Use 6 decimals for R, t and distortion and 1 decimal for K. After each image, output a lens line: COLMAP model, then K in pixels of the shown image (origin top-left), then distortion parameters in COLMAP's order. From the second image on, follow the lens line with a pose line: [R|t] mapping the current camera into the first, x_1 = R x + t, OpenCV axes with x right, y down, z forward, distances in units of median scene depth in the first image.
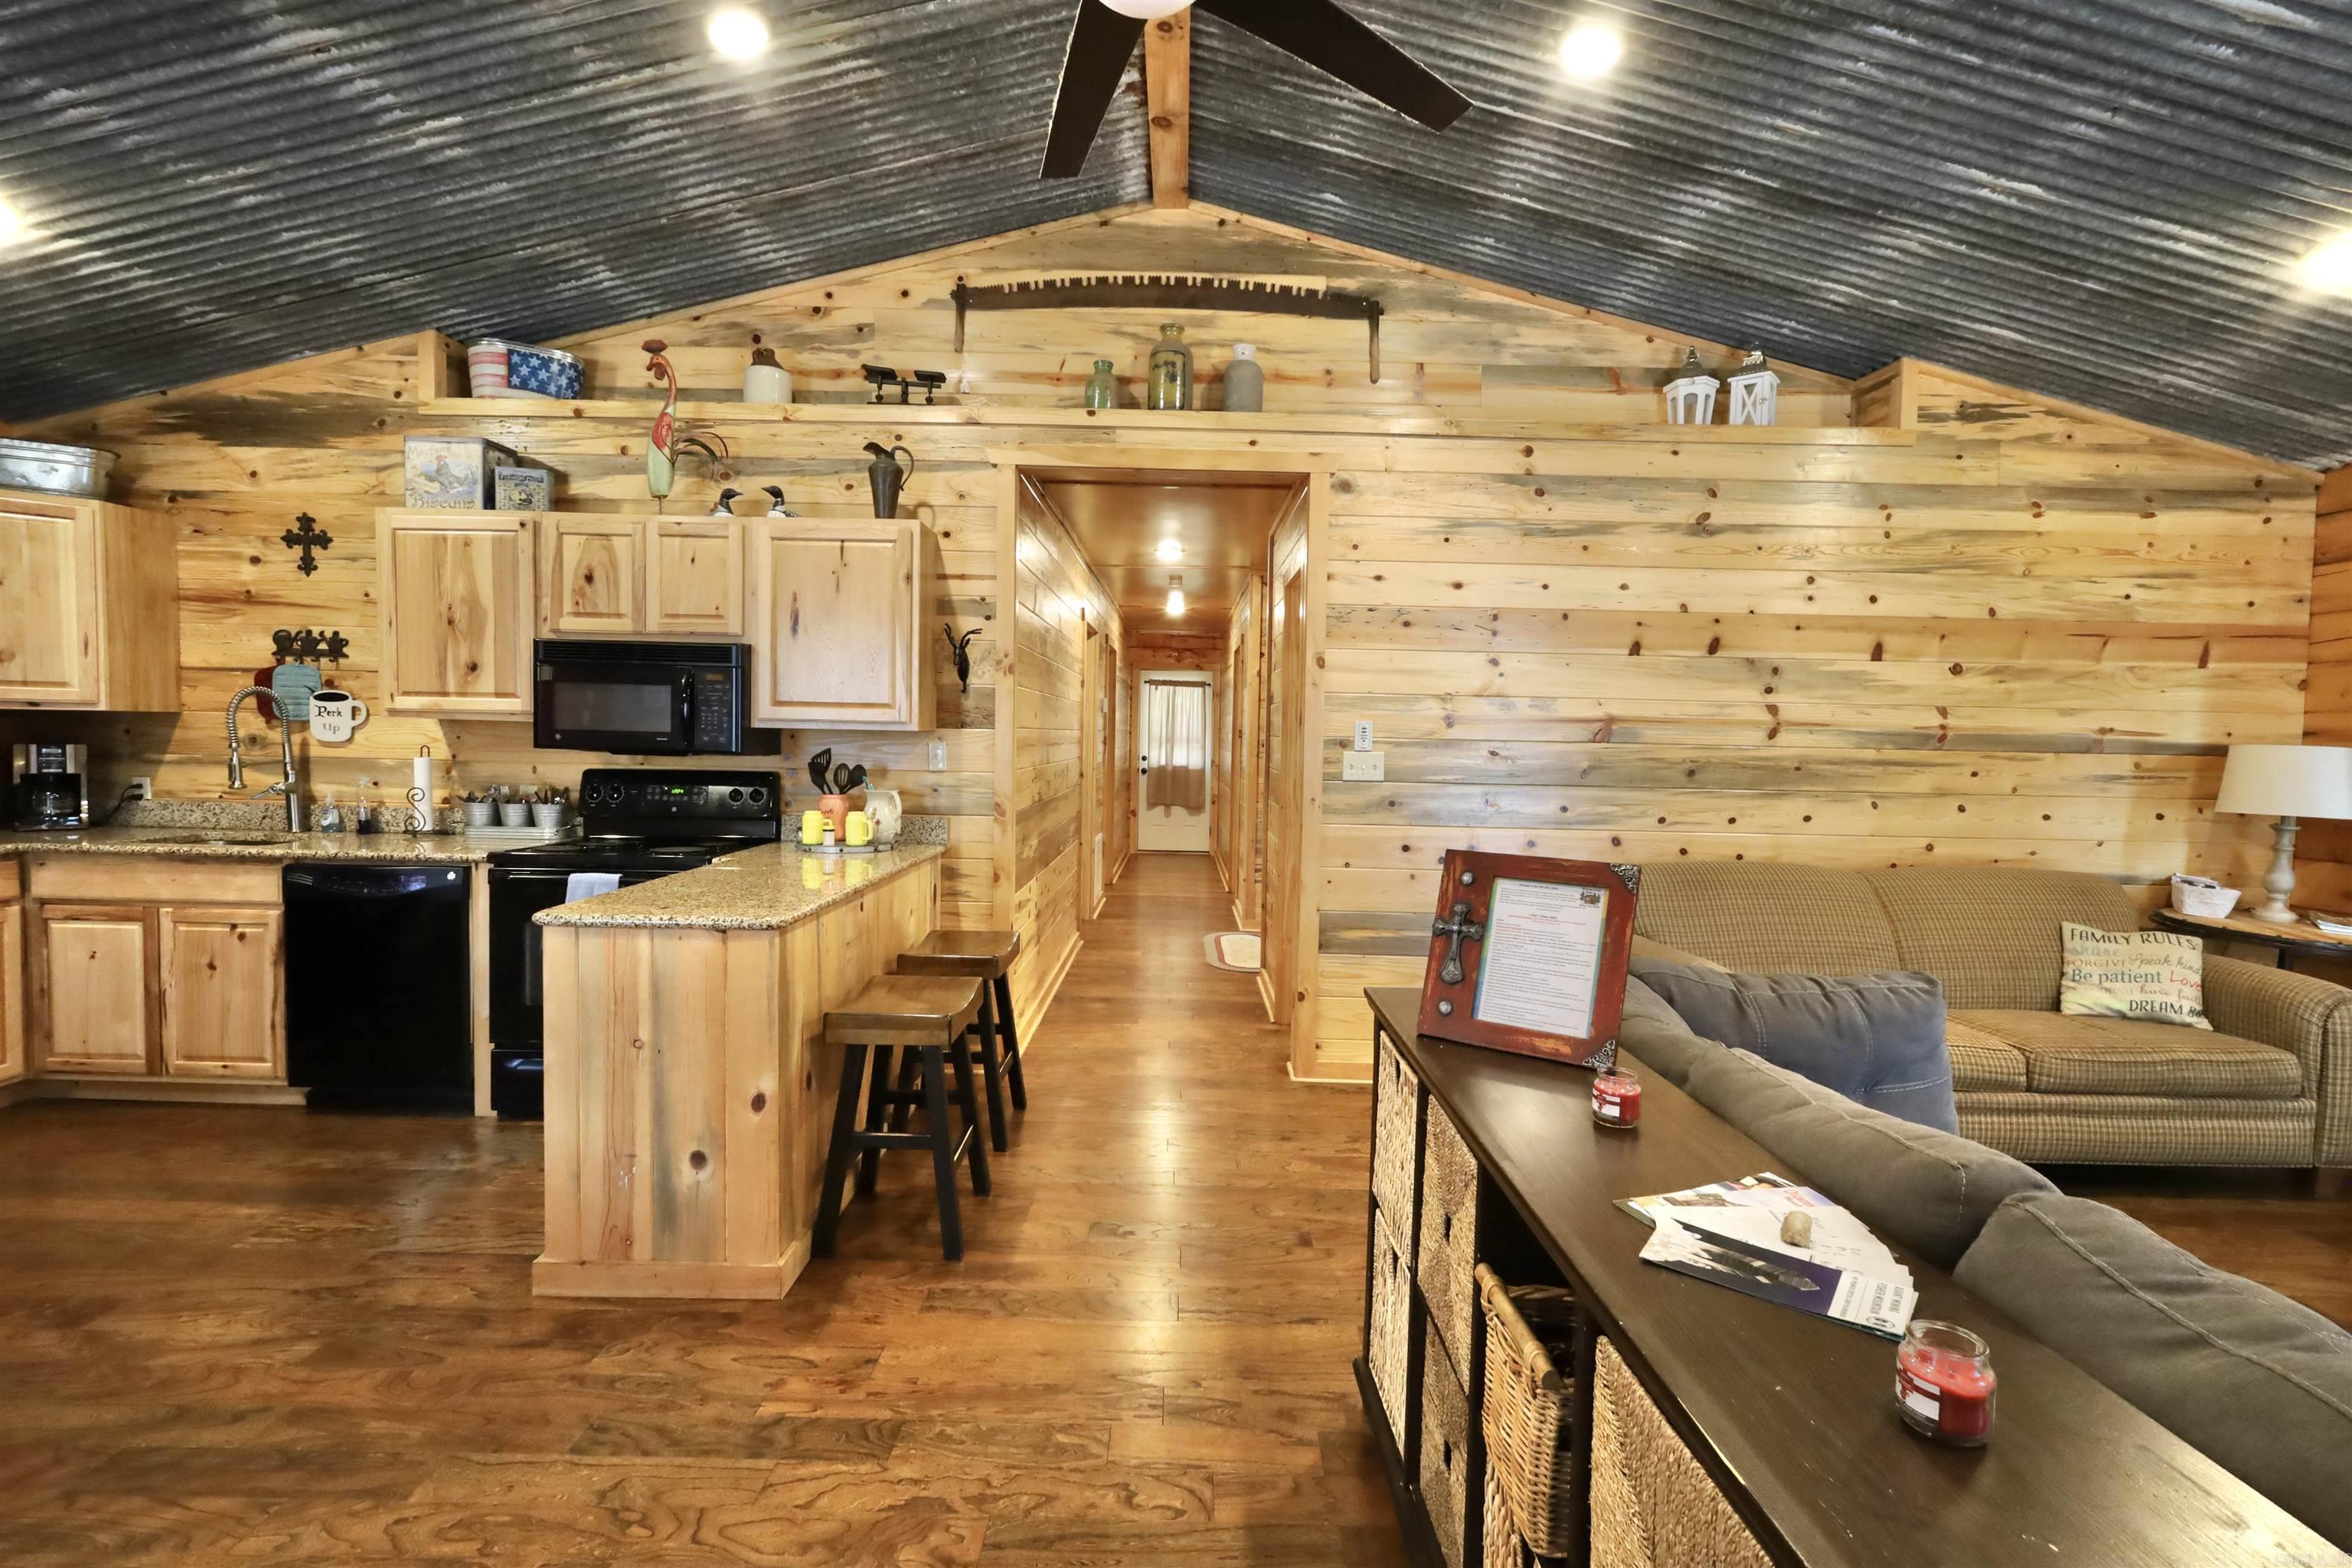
lens RADIAL K [[1079.5, 0, 1174.7], [0, 1079.5, 786.1], [0, 0, 1]] dist [0.001513, 0.000033]
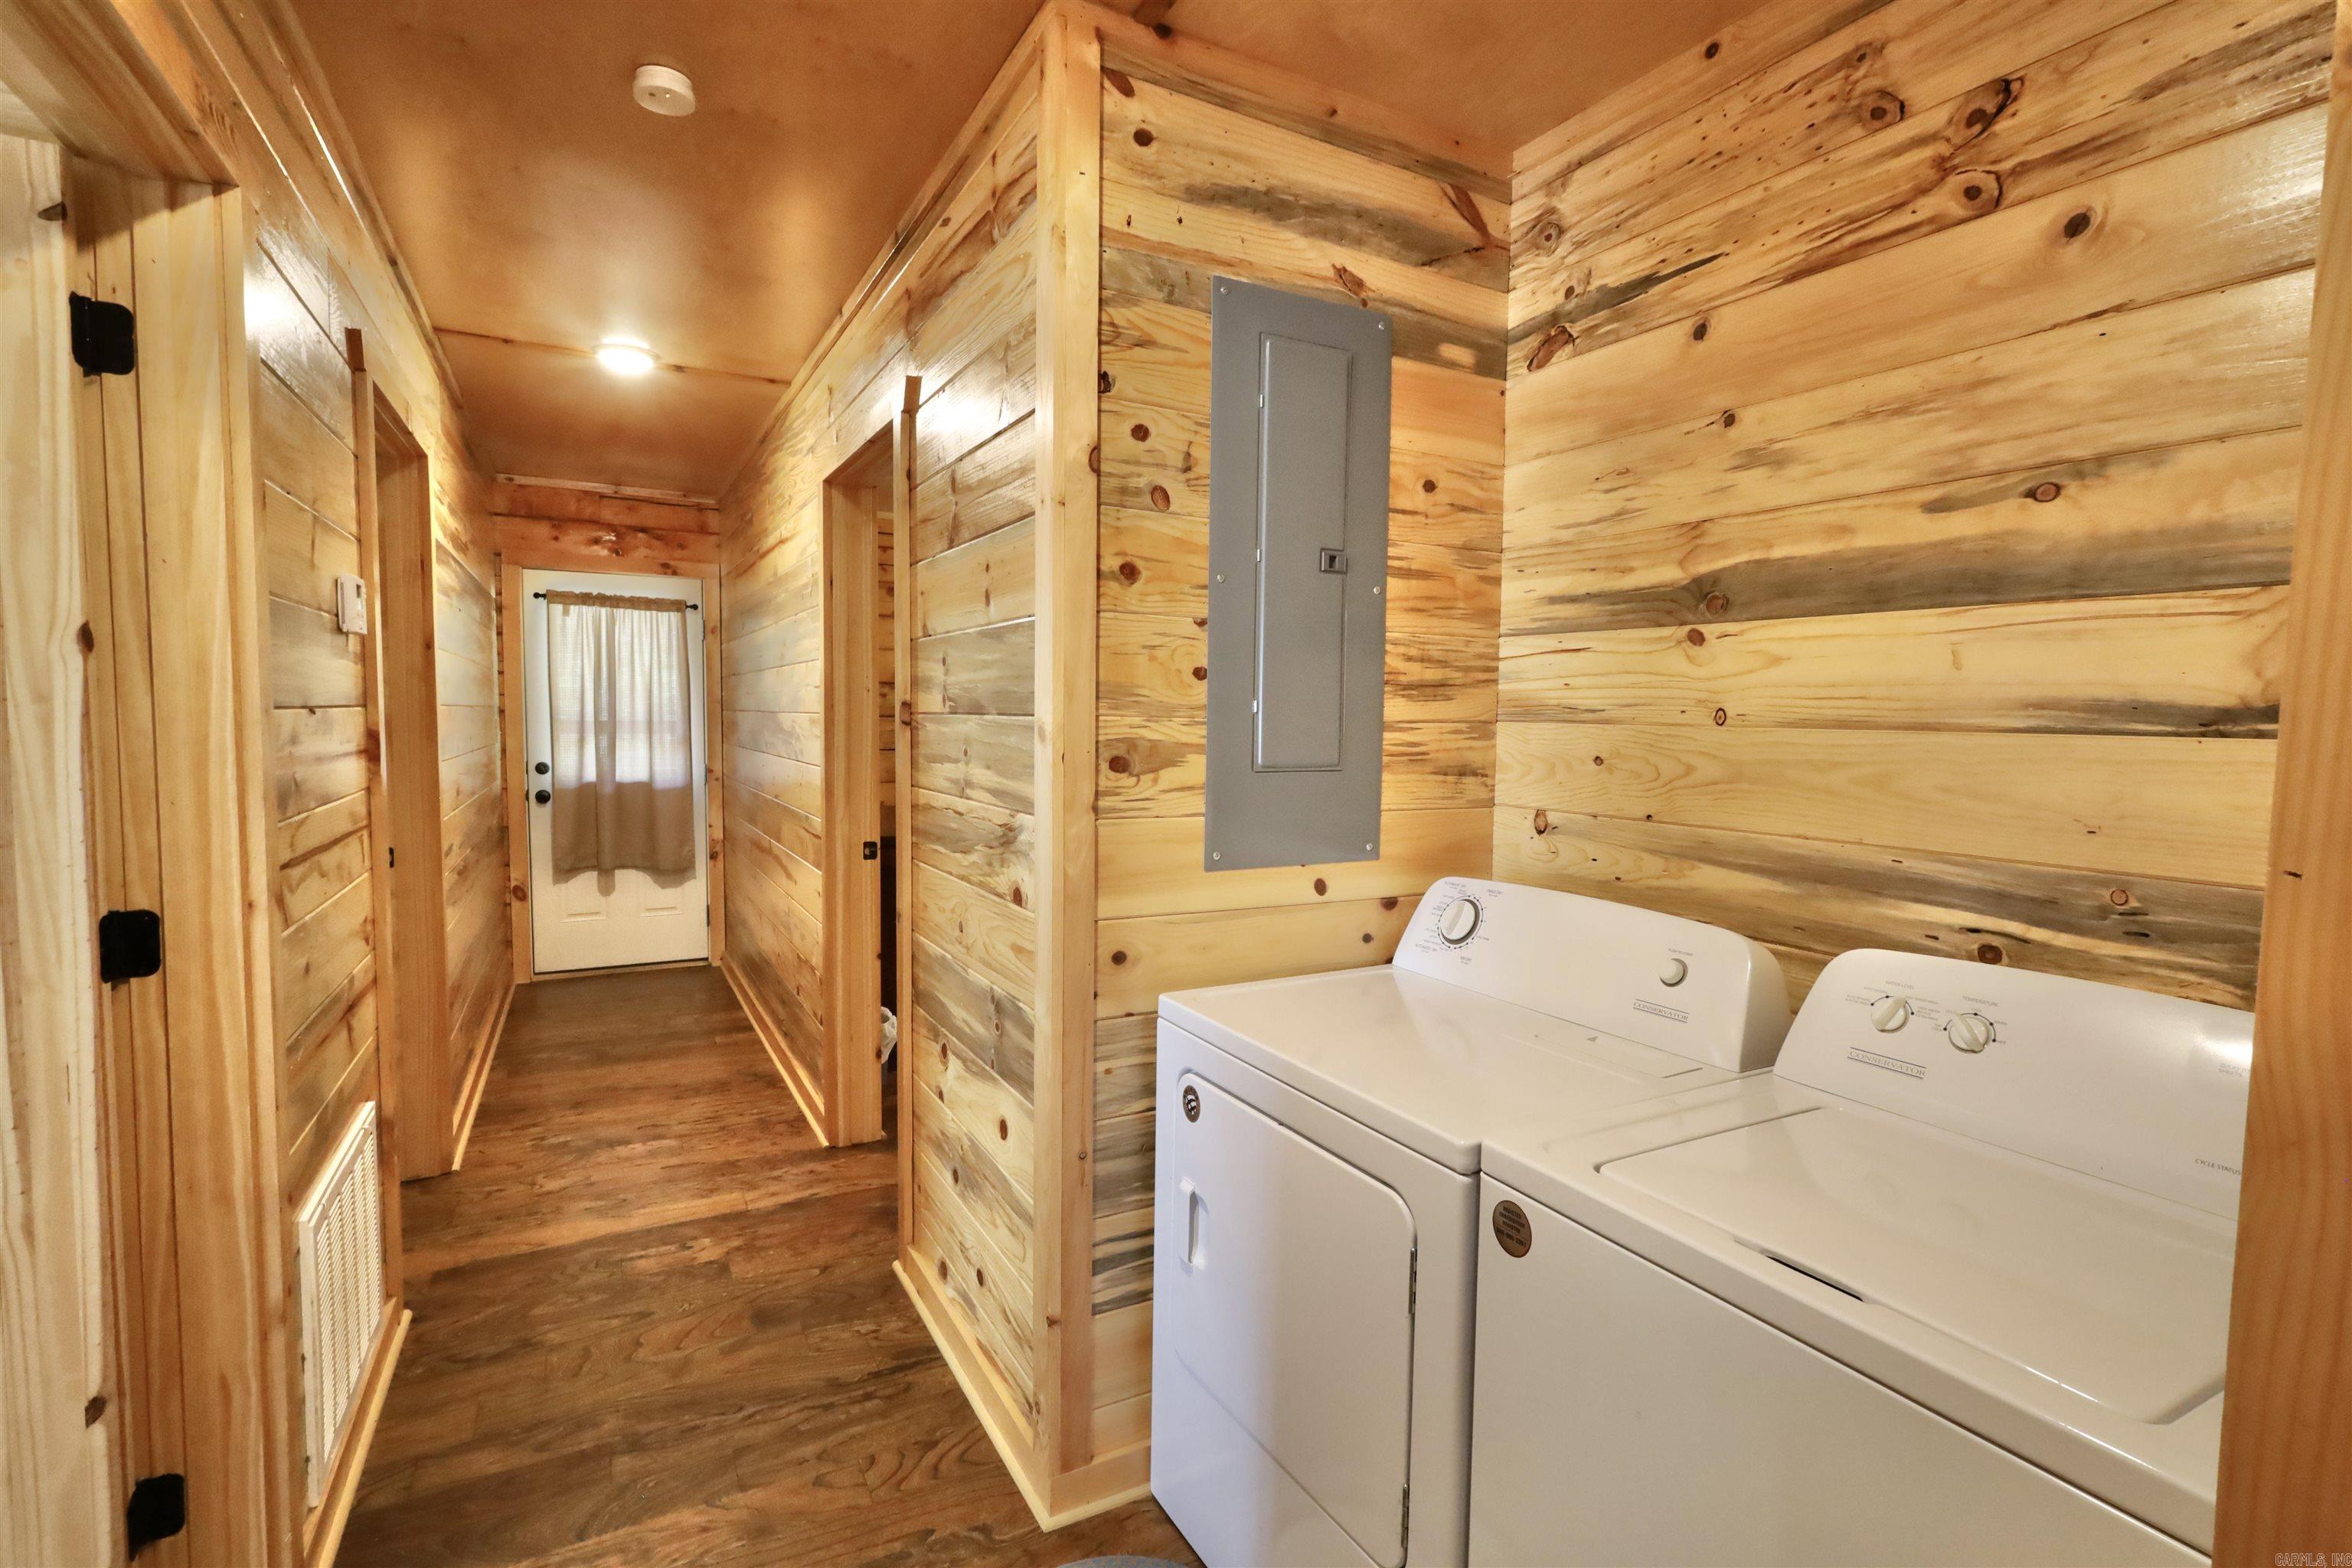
lens RADIAL K [[1079.5, 0, 1180.5], [0, 1079.5, 786.4], [0, 0, 1]] dist [0.001513, 0.000033]
pose [[0.873392, -0.043471, 0.485073, -0.040877], [0.032350, 0.998987, 0.031279, -0.067541], [-0.485941, -0.011626, 0.873914, 1.366843]]
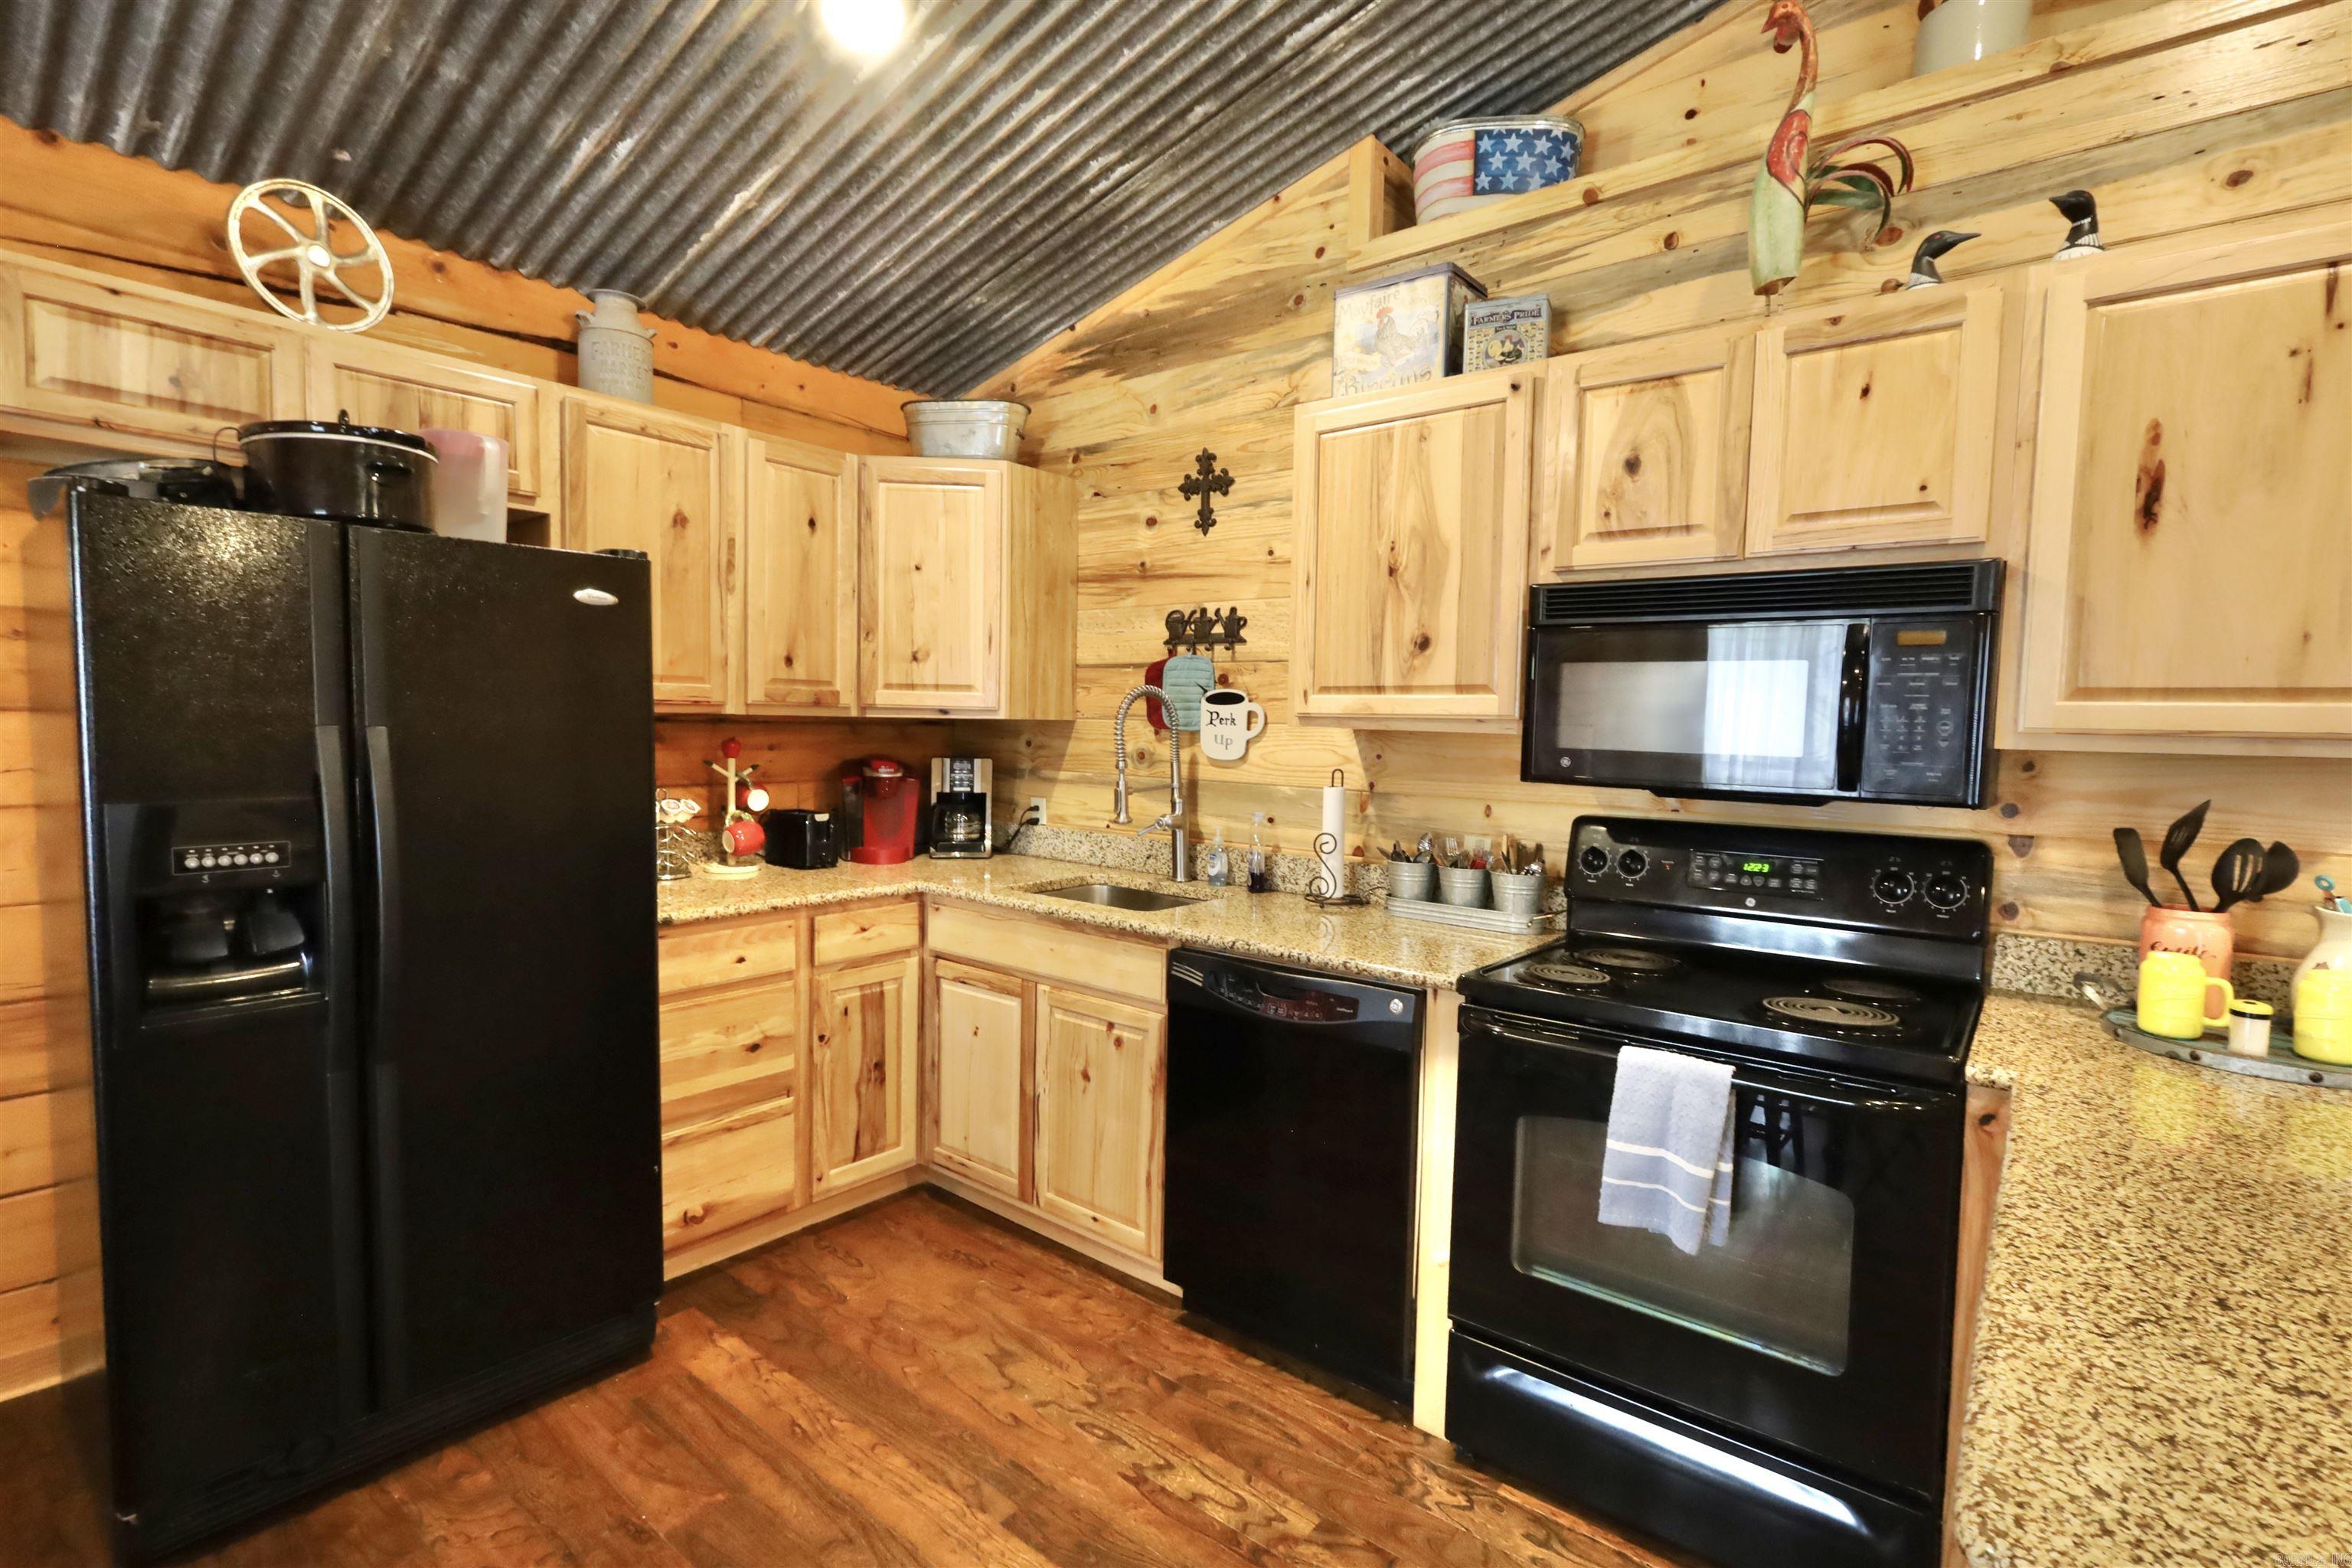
lens RADIAL K [[1079.5, 0, 1195.9], [0, 1079.5, 791.6], [0, 0, 1]] dist [0.001513, 0.000033]
pose [[0.791062, 0.036159, -0.610666, -0.353883], [-0.034648, 0.999297, 0.014288, -0.029902], [0.610754, 0.009855, 0.791759, 0.418007]]
